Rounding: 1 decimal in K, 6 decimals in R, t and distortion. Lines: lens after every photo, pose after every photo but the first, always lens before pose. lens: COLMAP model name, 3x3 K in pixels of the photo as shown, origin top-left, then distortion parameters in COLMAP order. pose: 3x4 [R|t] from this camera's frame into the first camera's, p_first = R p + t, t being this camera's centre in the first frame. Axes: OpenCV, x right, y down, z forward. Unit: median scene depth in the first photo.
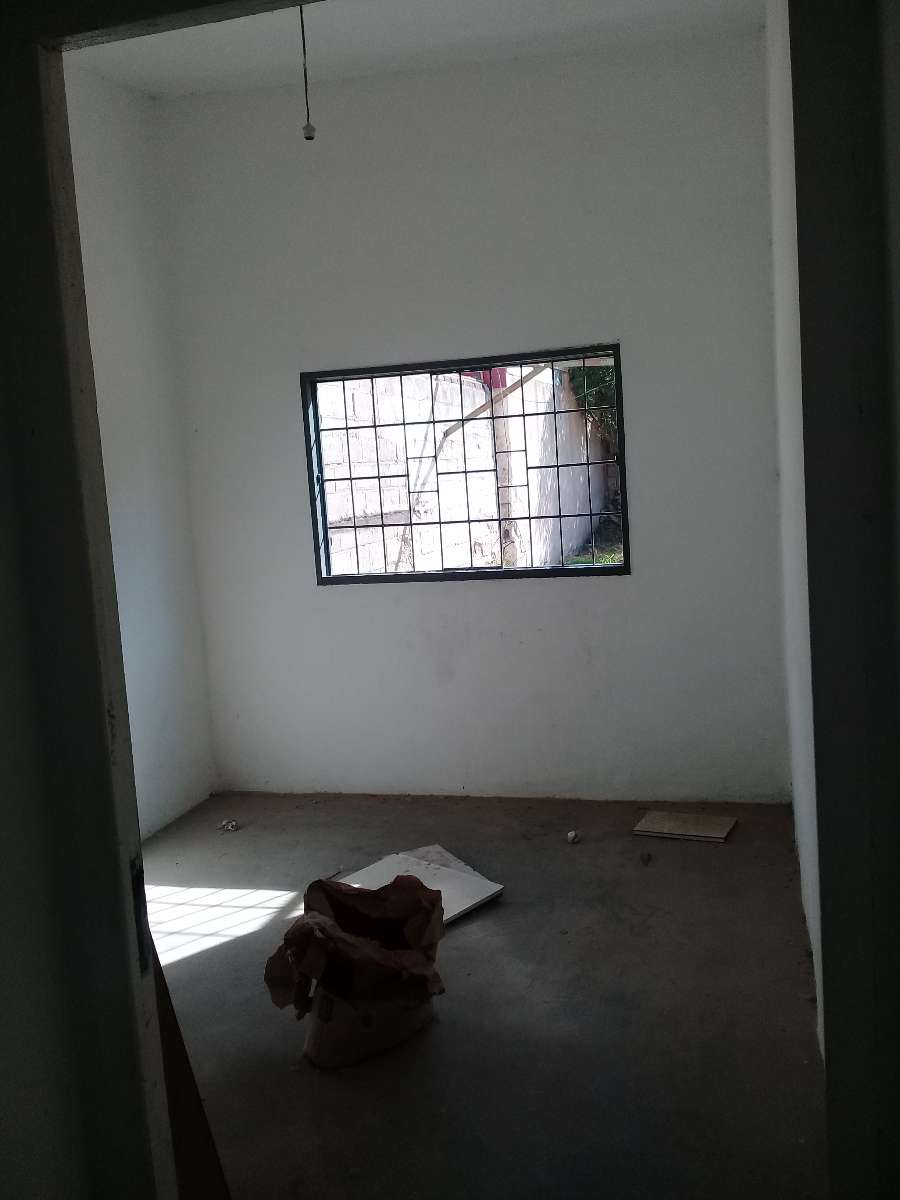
lens RADIAL K [[1076.4, 0, 458.8], [0, 1076.4, 602.9], [0, 0, 1]] dist [0.052702, -0.109411]
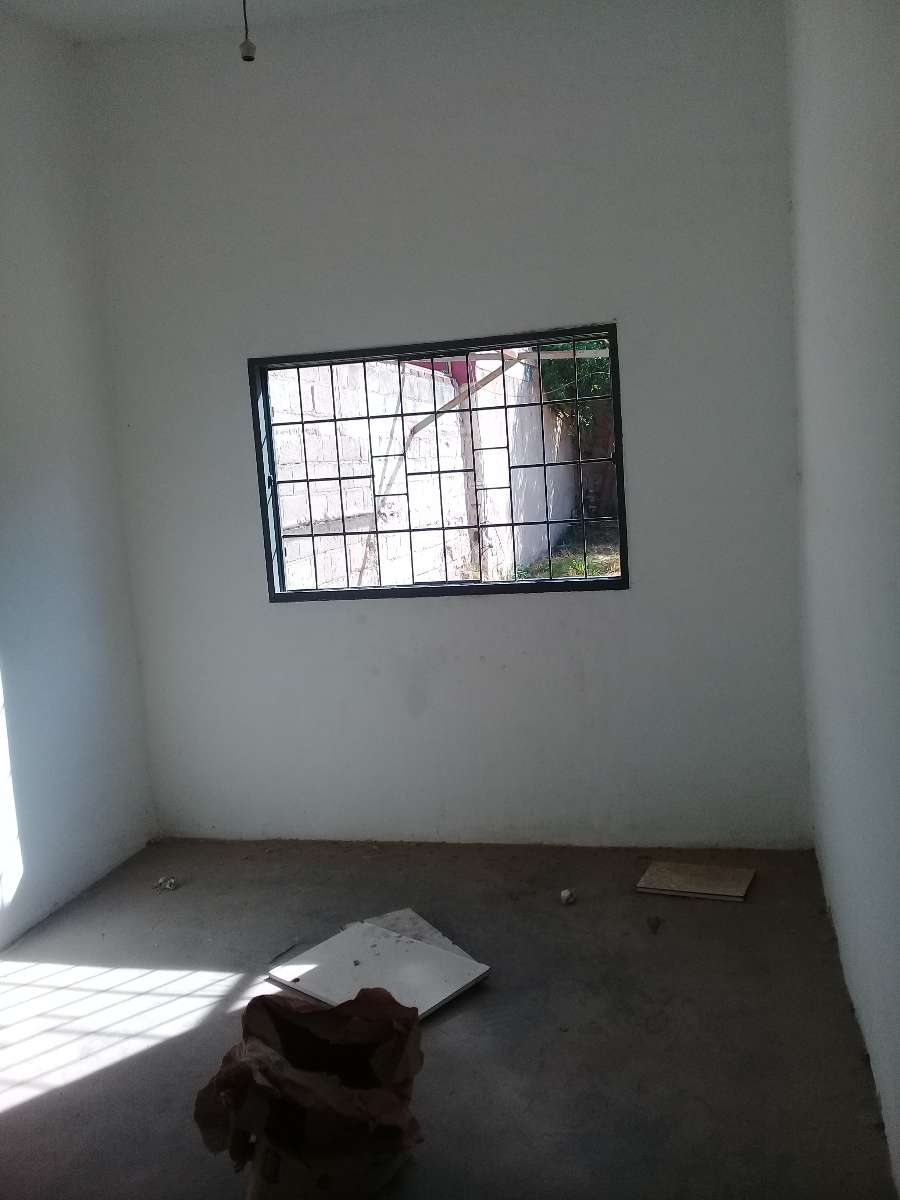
lens RADIAL K [[1076.4, 0, 441.4], [0, 1076.4, 595.5], [0, 0, 1]] dist [0.052702, -0.109411]
pose [[0.999850, -0.005450, 0.016410, -0.006663], [0.005546, 0.999968, -0.005807, -0.016873], [-0.016378, 0.005897, 0.999848, 0.131637]]
